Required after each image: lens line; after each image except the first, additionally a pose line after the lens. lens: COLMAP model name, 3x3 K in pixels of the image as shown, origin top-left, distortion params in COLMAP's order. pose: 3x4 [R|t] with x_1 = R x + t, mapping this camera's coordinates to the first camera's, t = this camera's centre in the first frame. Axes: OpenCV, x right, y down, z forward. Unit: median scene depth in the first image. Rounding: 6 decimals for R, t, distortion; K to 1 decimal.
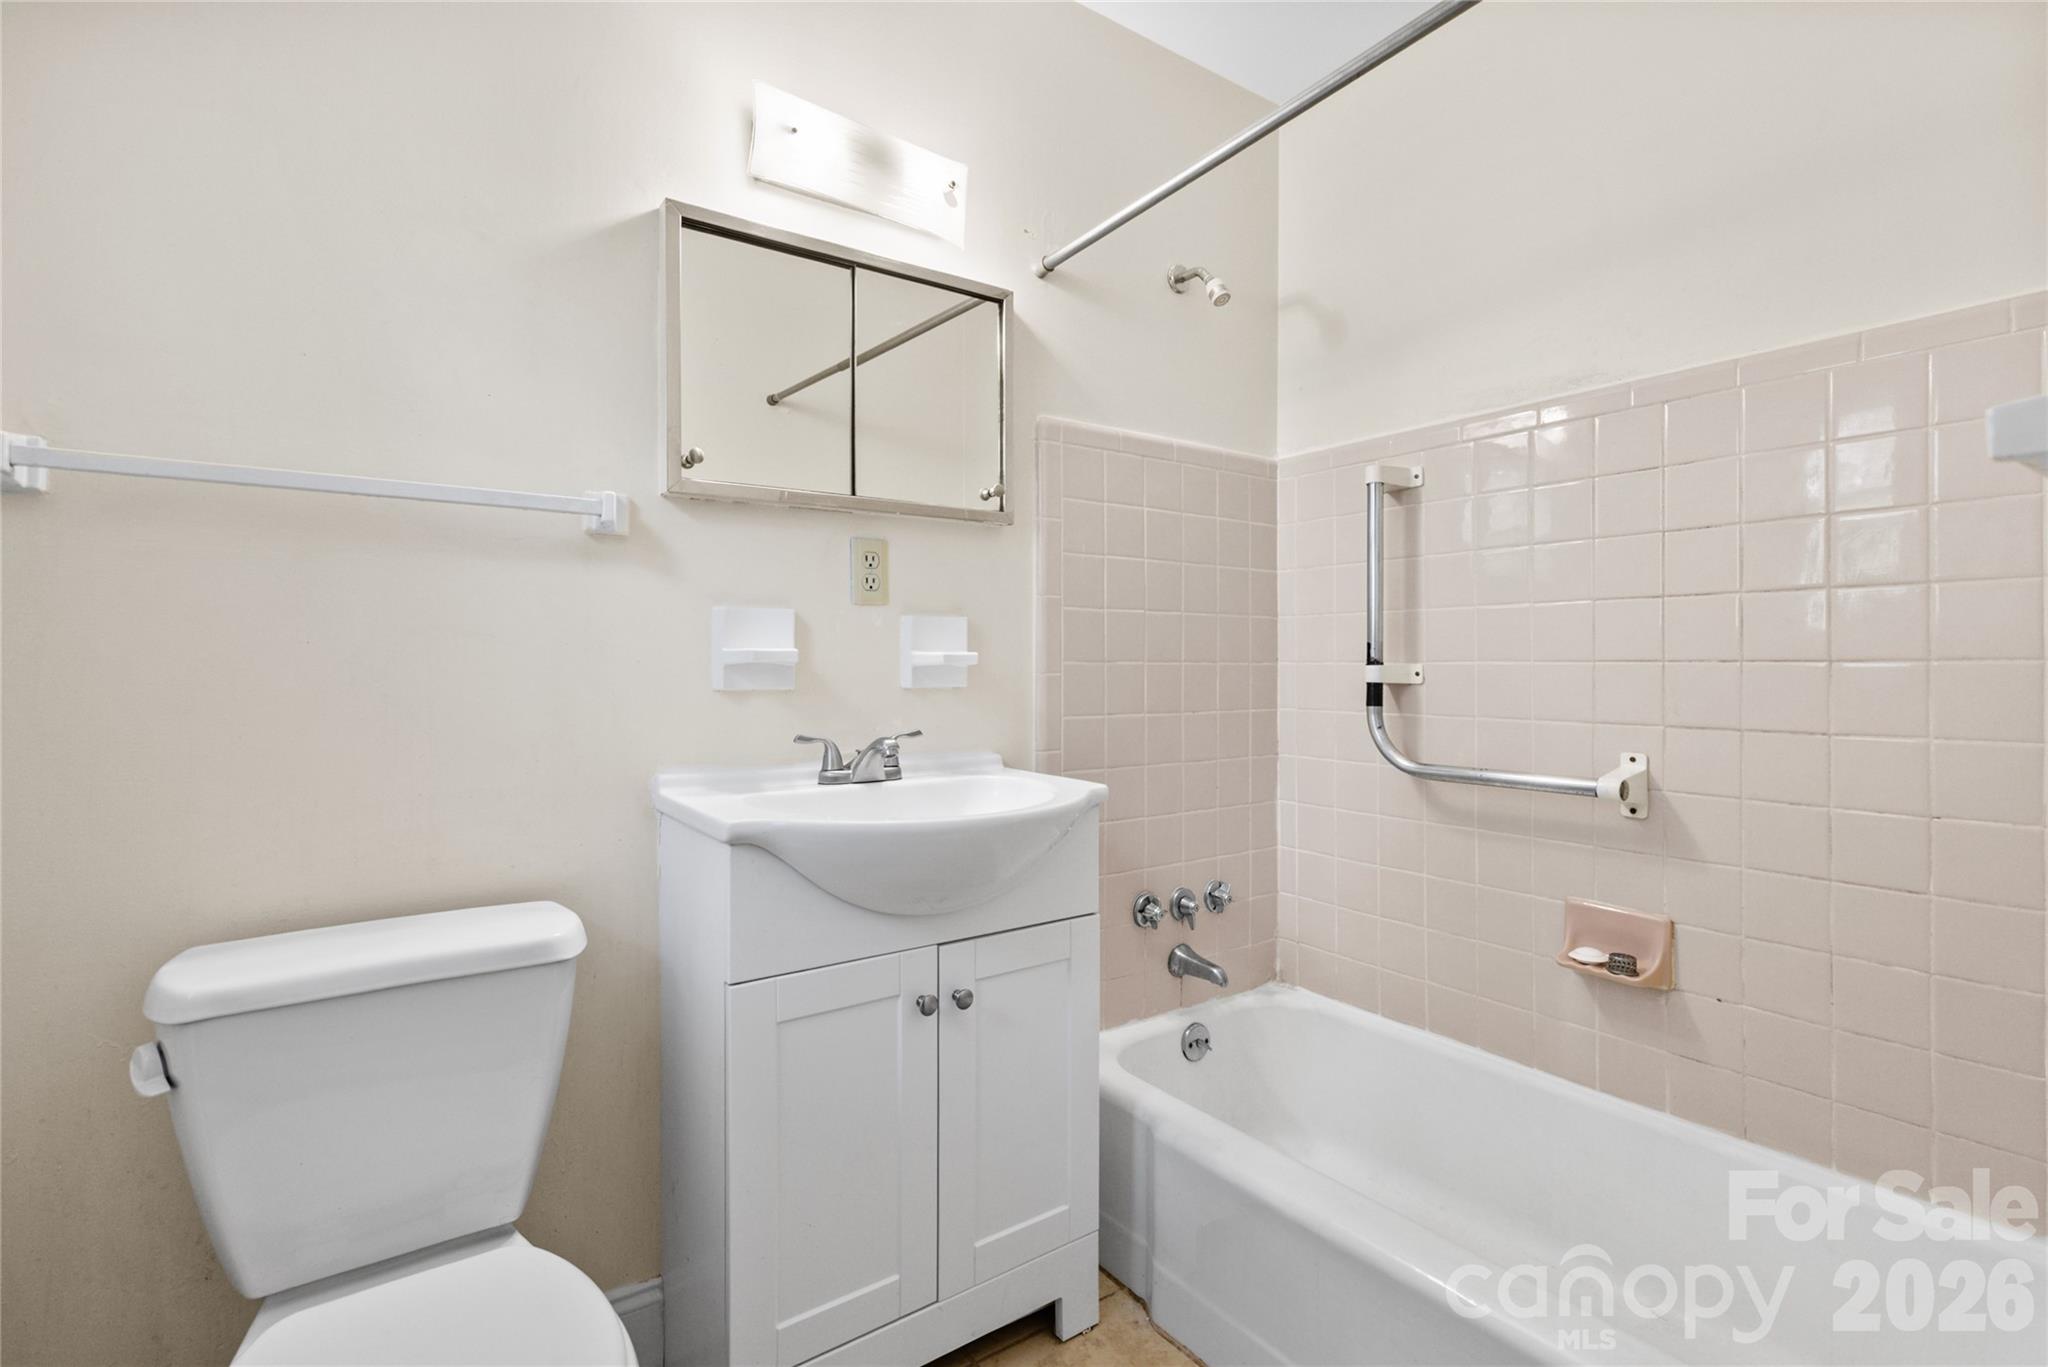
lens RADIAL K [[942.3, 0, 1018.3], [0, 942.3, 664.3], [0, 0, 1]] dist [-0.009164, 0.003833]
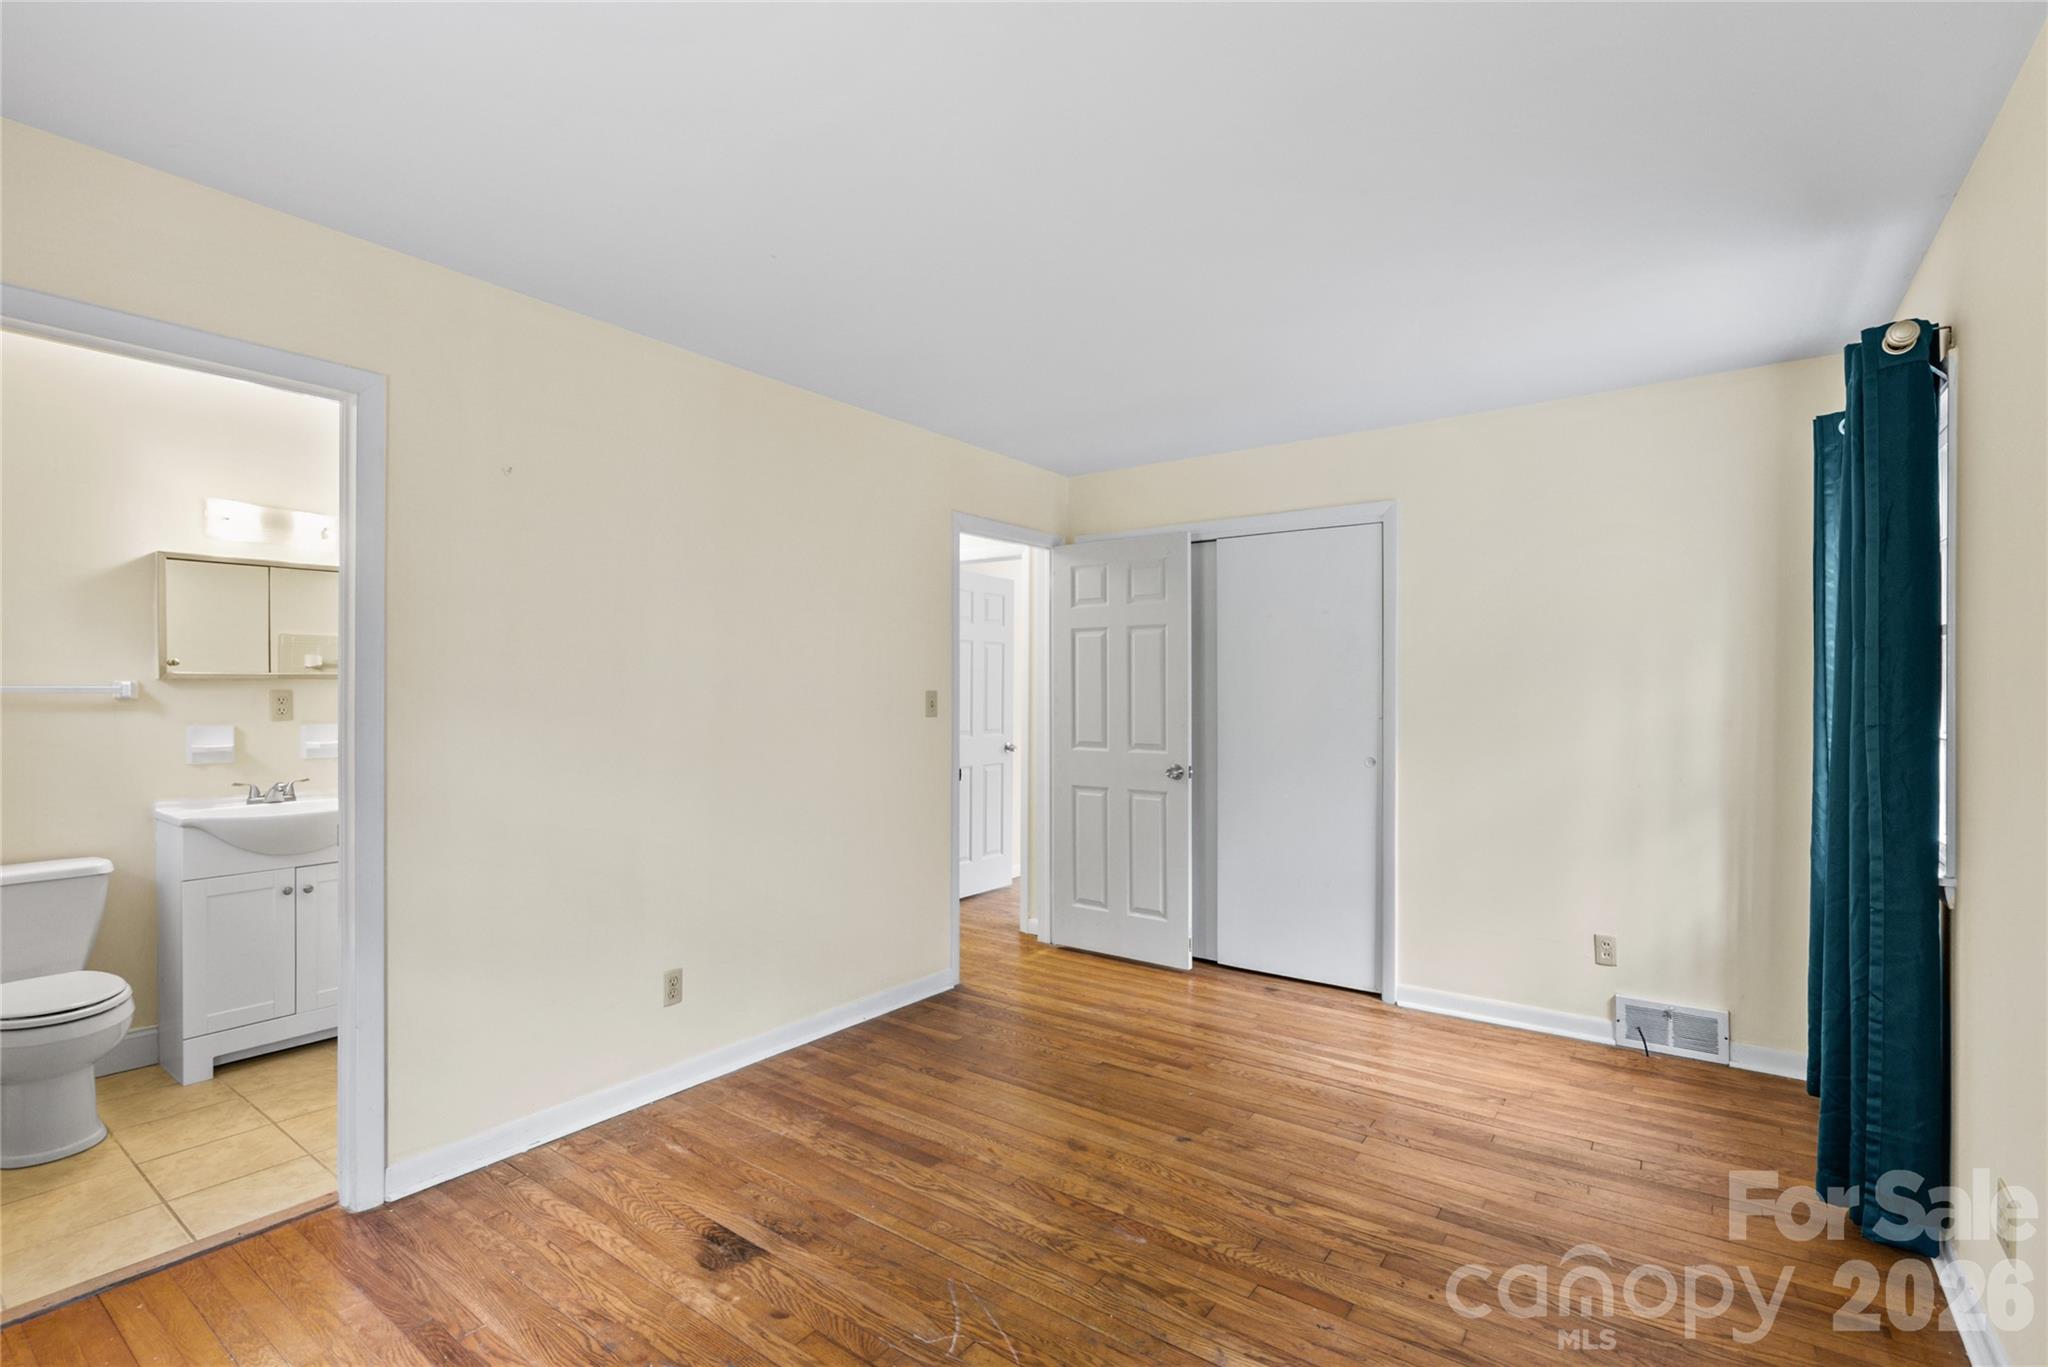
lens RADIAL K [[942.3, 0, 1033.3], [0, 942.3, 695.4], [0, 0, 1]] dist [-0.009164, 0.003833]
pose [[0.949174, -0.001274, 0.314749, 0.881943], [-0.001945, 0.999949, 0.009912, -0.161027], [-0.314745, -0.010021, 0.949123, -1.744896]]
